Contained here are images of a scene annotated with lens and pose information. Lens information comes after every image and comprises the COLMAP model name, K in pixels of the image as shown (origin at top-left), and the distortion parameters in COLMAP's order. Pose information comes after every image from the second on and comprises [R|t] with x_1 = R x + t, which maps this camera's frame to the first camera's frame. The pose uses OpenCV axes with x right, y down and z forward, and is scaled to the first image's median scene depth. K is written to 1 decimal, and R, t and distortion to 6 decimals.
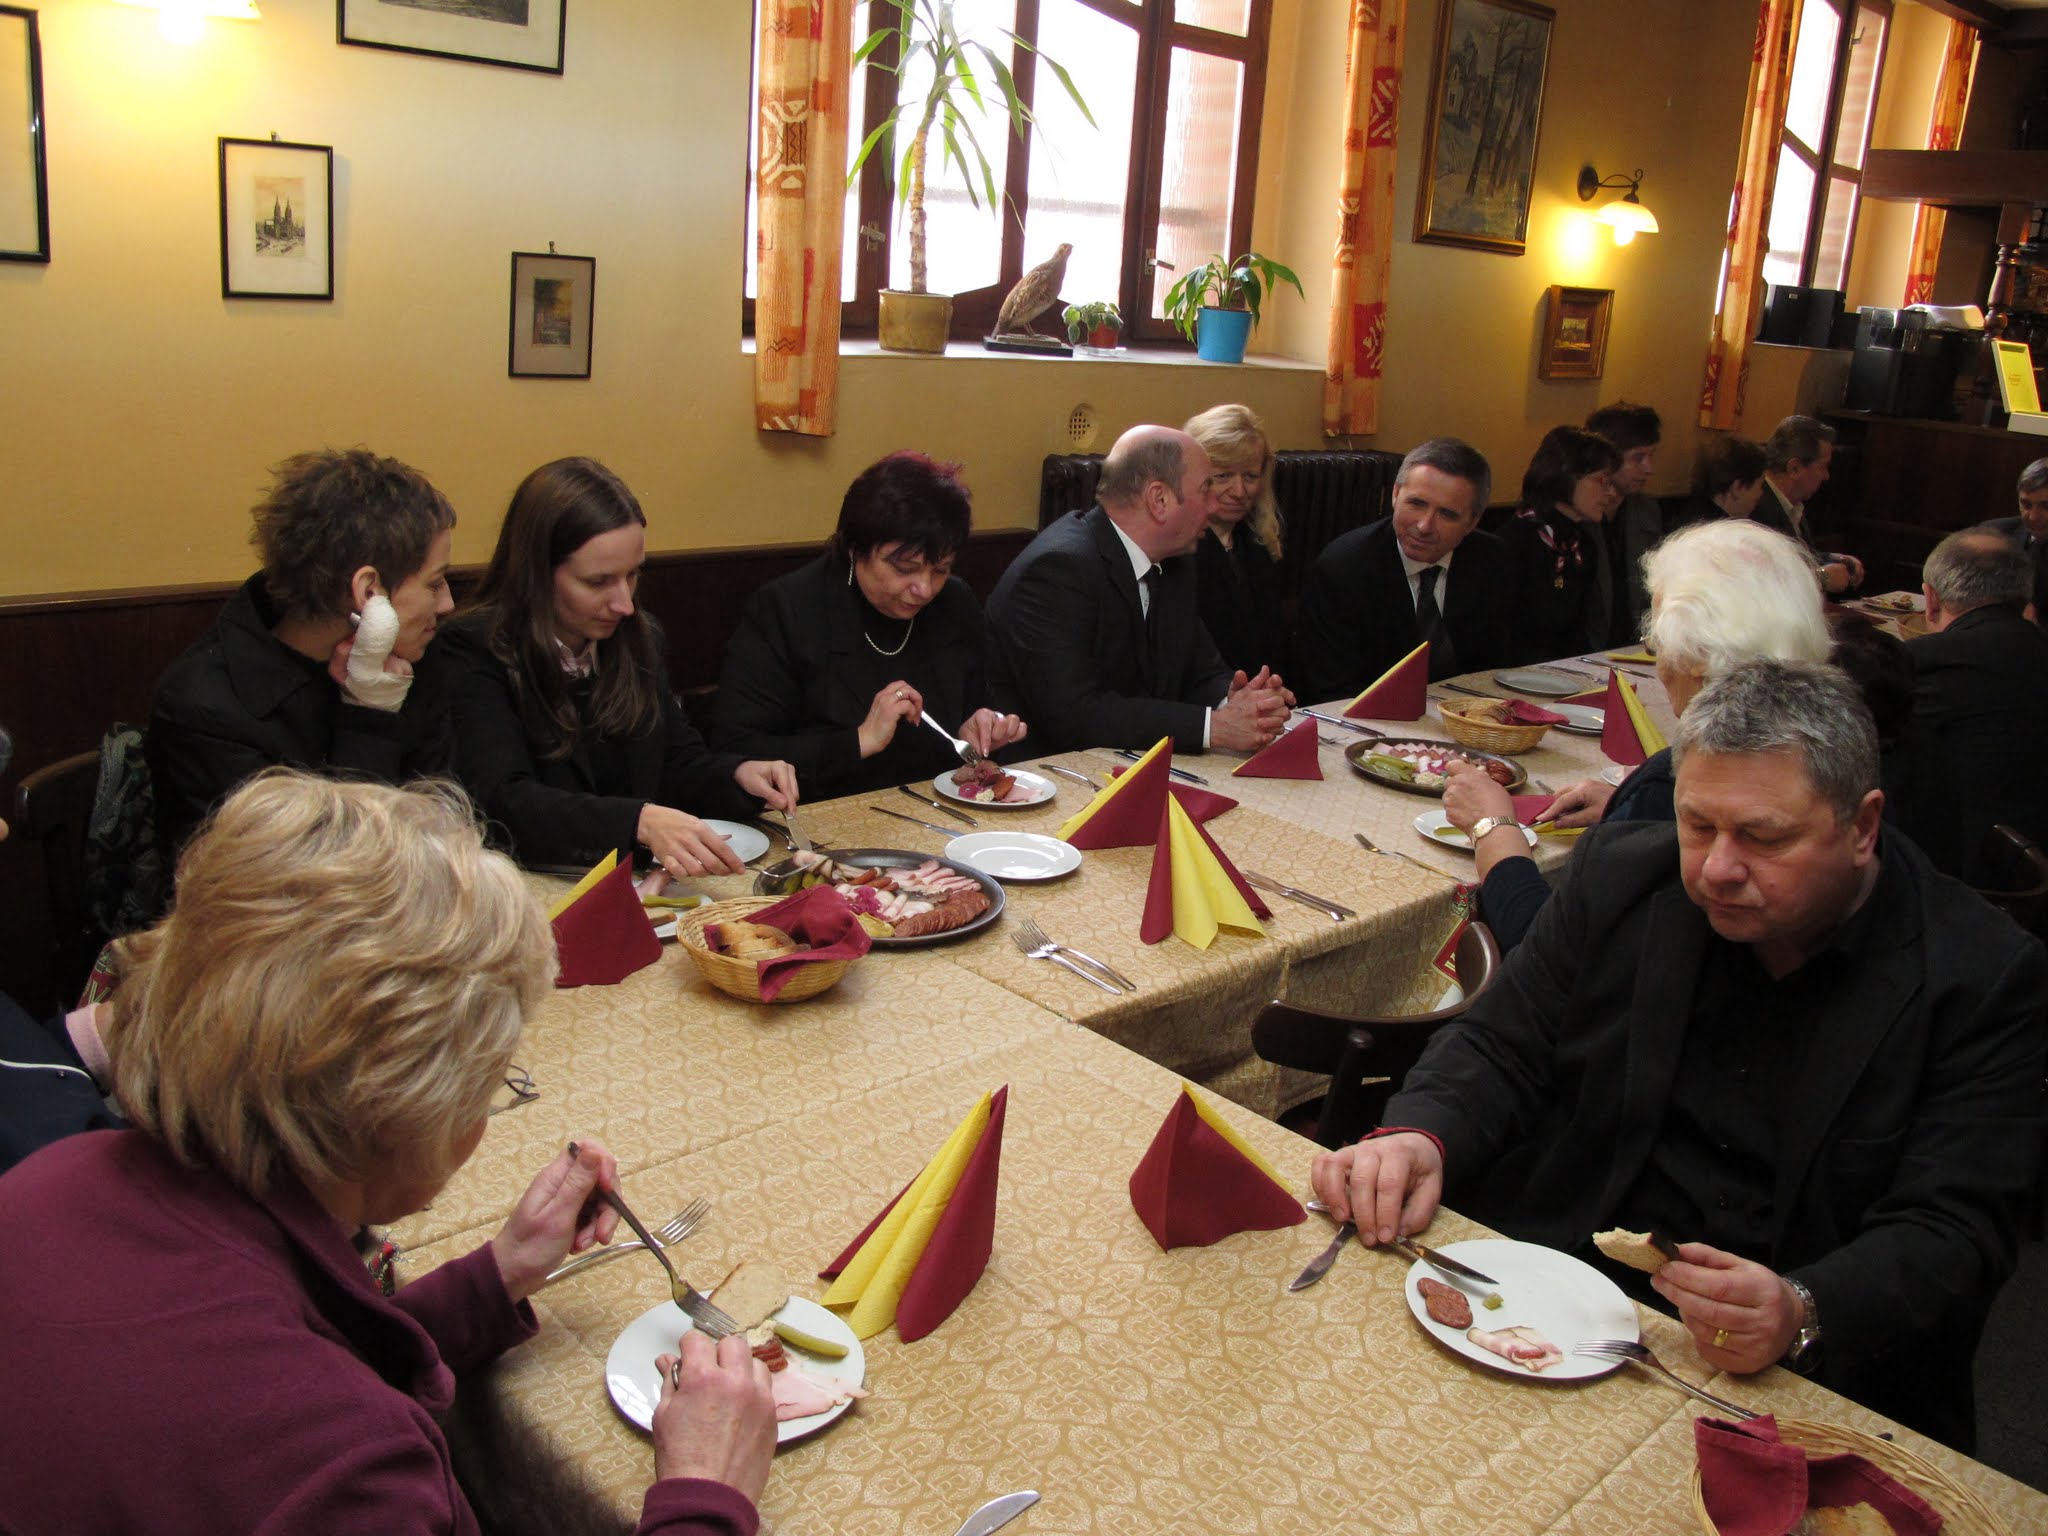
lens RADIAL K [[1705.8, 0, 1023.8], [0, 1705.8, 764.5], [0, 0, 1]] dist [-0.142039, 0.093944]
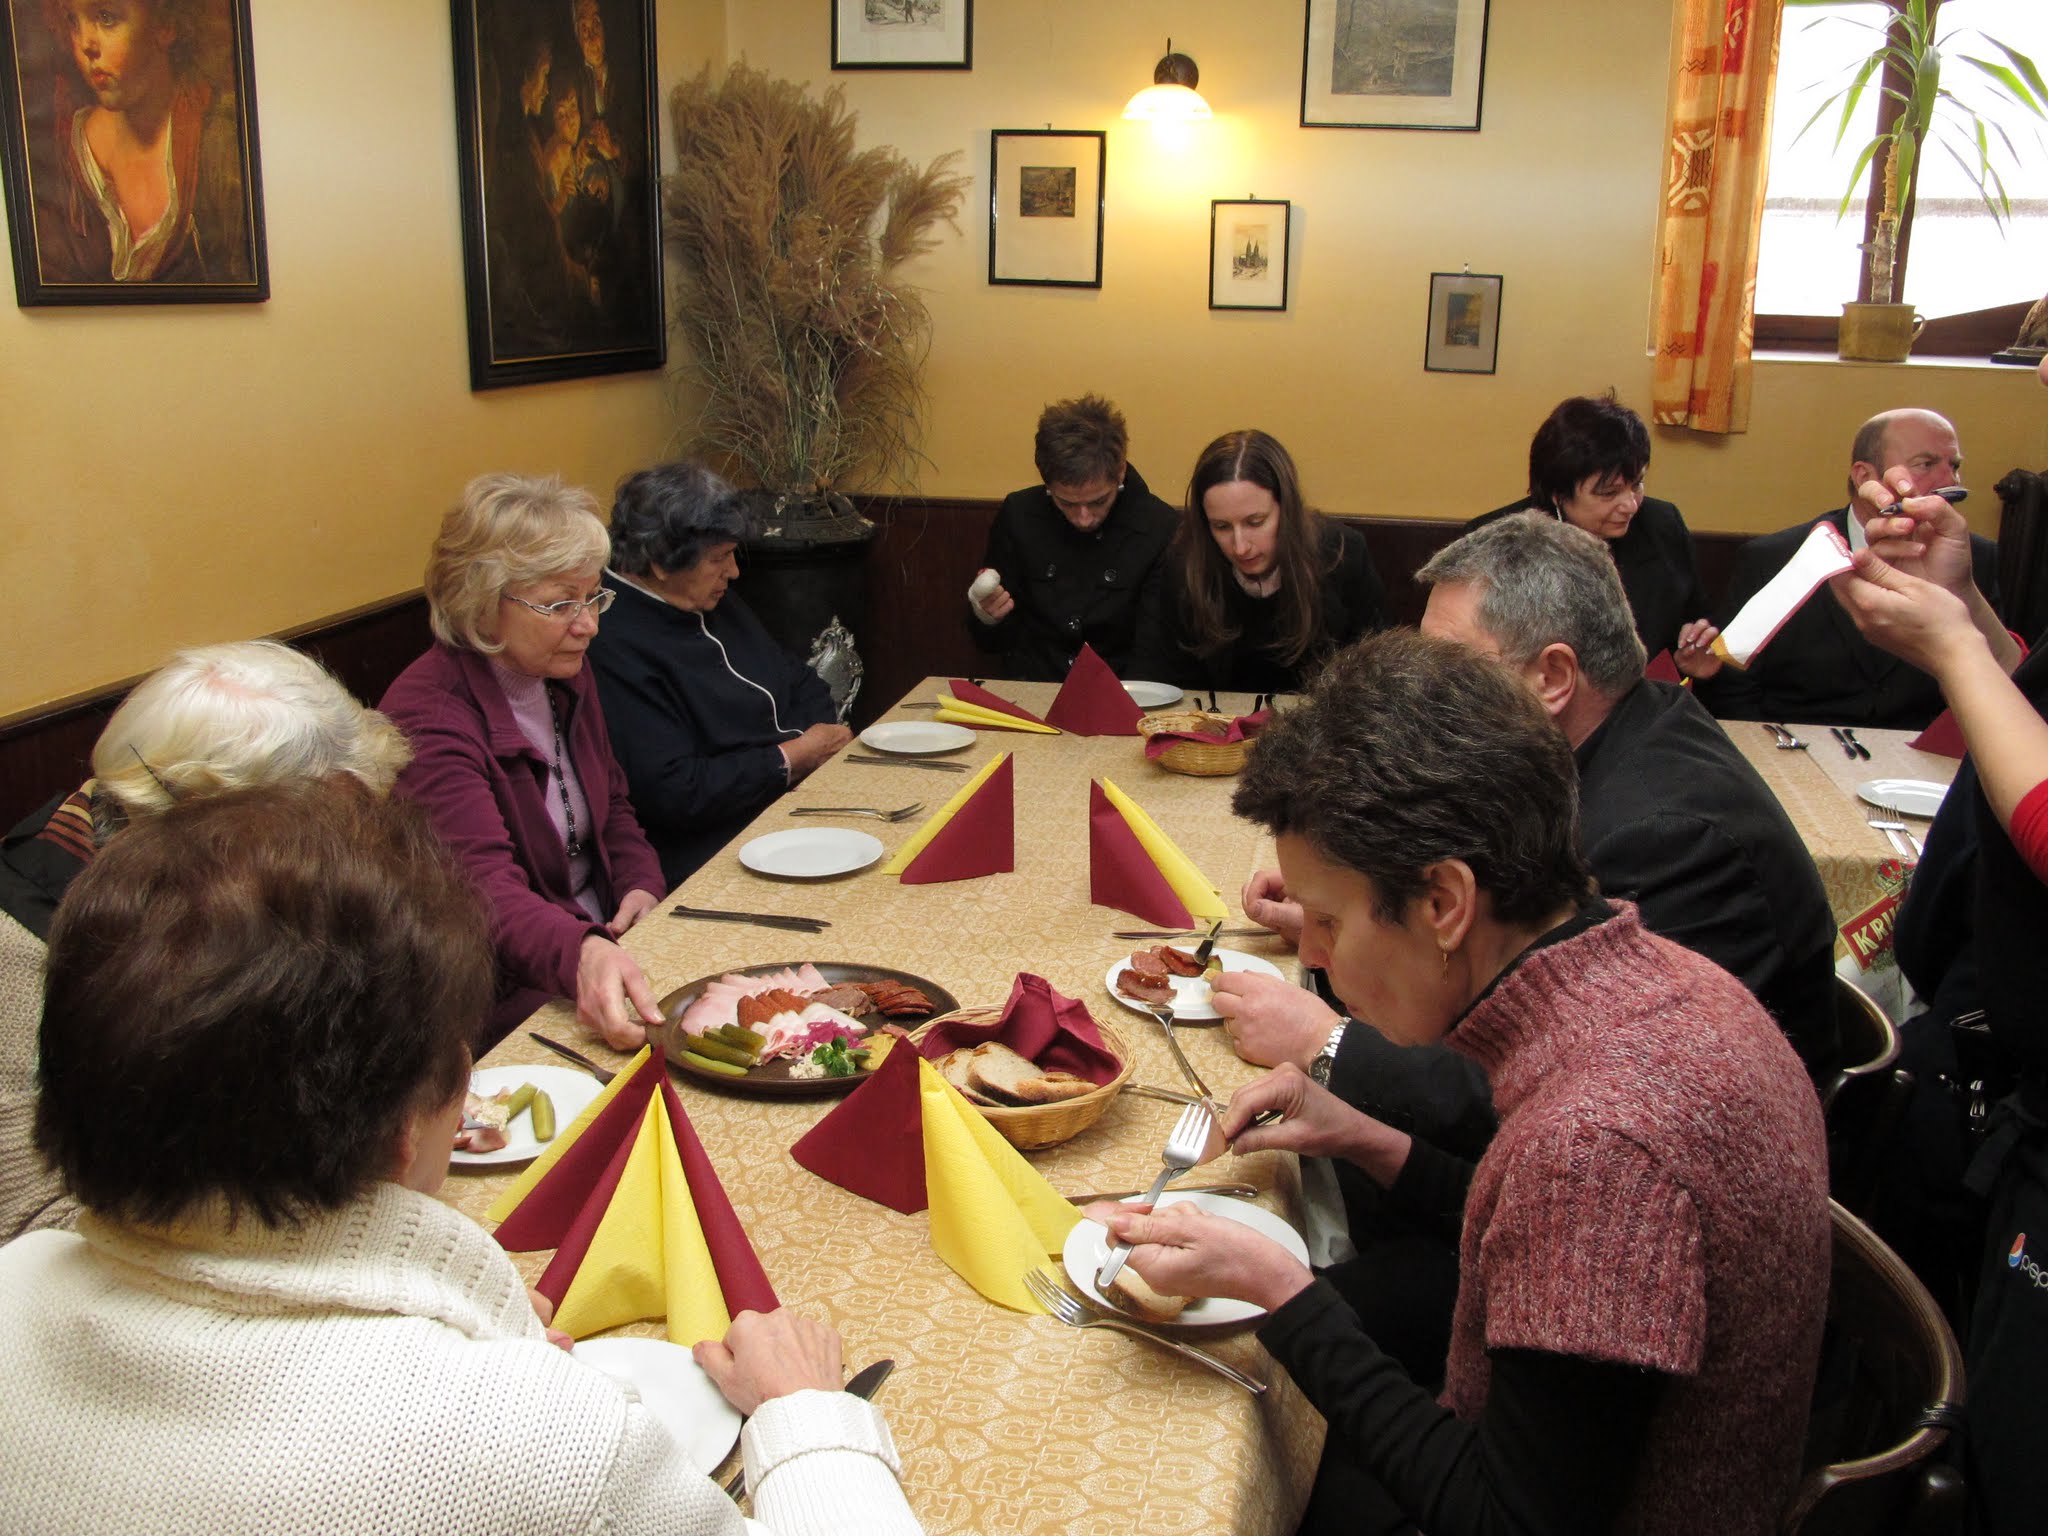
lens RADIAL K [[1705.8, 0, 1018.0], [0, 1705.8, 754.2], [0, 0, 1]] dist [-0.142039, 0.093944]
pose [[0.563022, 0.156210, -0.811545, 0.459318], [-0.199662, 0.978596, 0.049845, 0.040225], [0.801961, 0.133971, 0.582160, 0.033863]]
